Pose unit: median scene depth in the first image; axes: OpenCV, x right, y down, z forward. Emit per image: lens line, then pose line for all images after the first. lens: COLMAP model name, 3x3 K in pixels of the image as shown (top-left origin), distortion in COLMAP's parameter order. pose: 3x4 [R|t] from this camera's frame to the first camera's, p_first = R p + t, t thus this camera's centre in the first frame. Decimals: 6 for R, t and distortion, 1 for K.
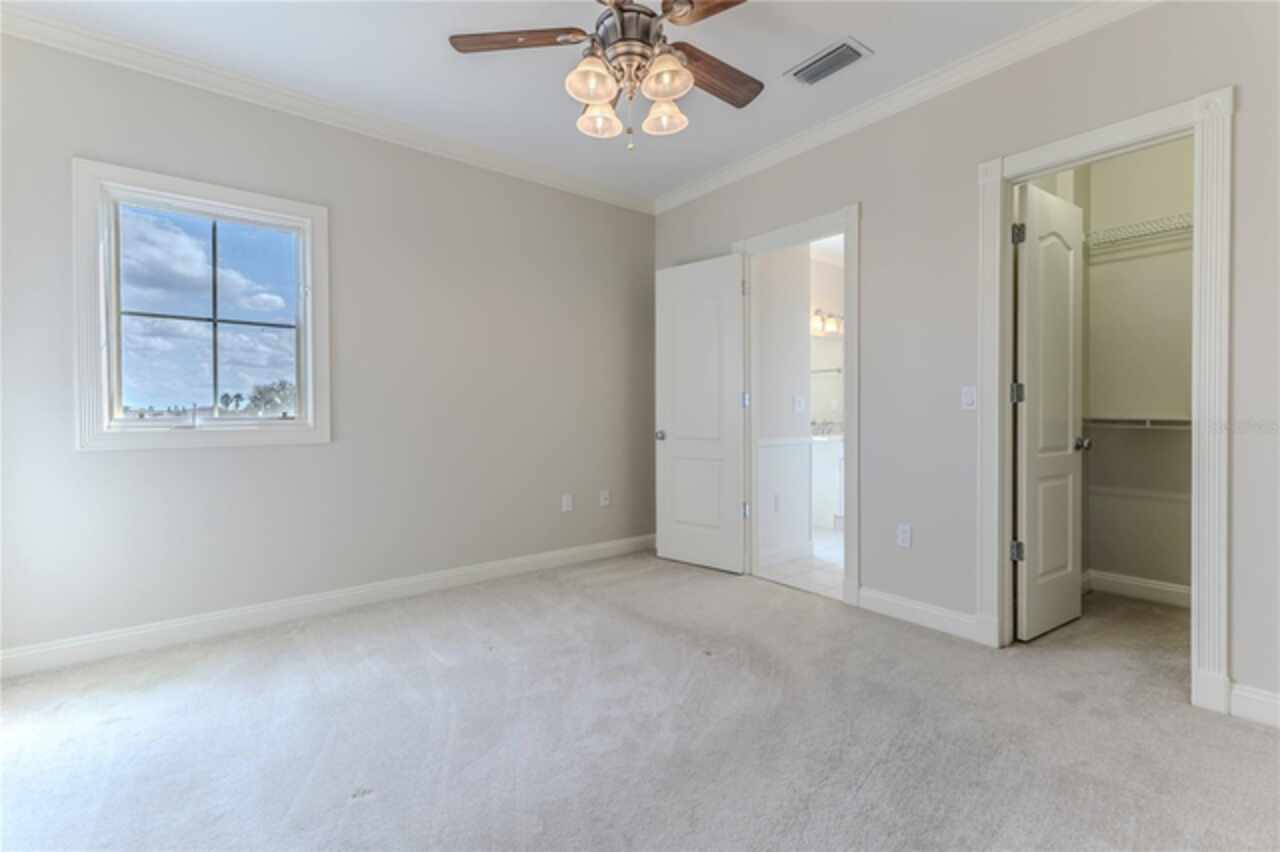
lens RADIAL K [[560.3, 0, 630.8], [0, 560.3, 396.2], [0, 0, 1]] dist [-0.001612, -0.000214]
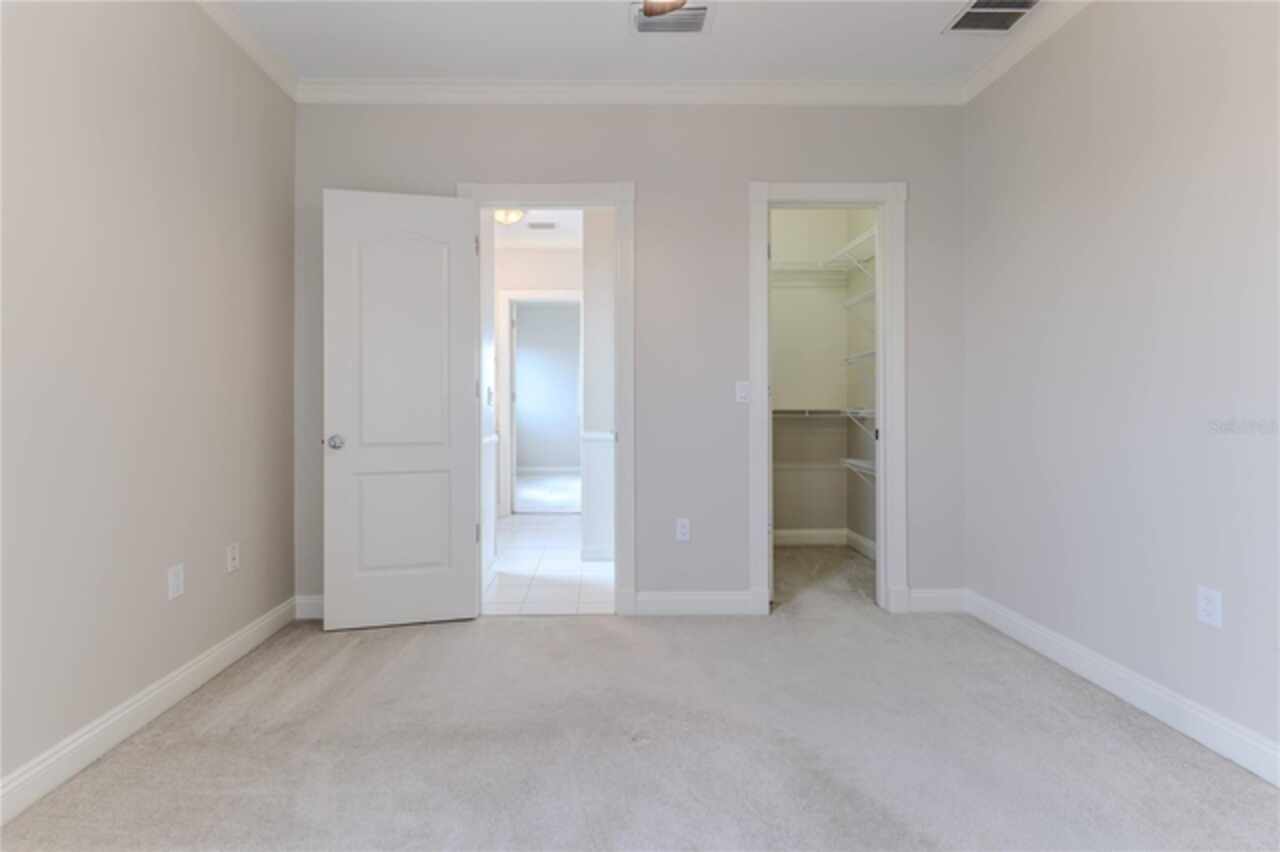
lens RADIAL K [[560.3, 0, 630.8], [0, 560.3, 396.2], [0, 0, 1]] dist [-0.001612, -0.000214]
pose [[0.610190, 0.010641, 0.792184, -0.330186], [-0.016695, 0.999860, -0.000571, 0.013020], [-0.792080, -0.012877, 0.610282, 0.427369]]
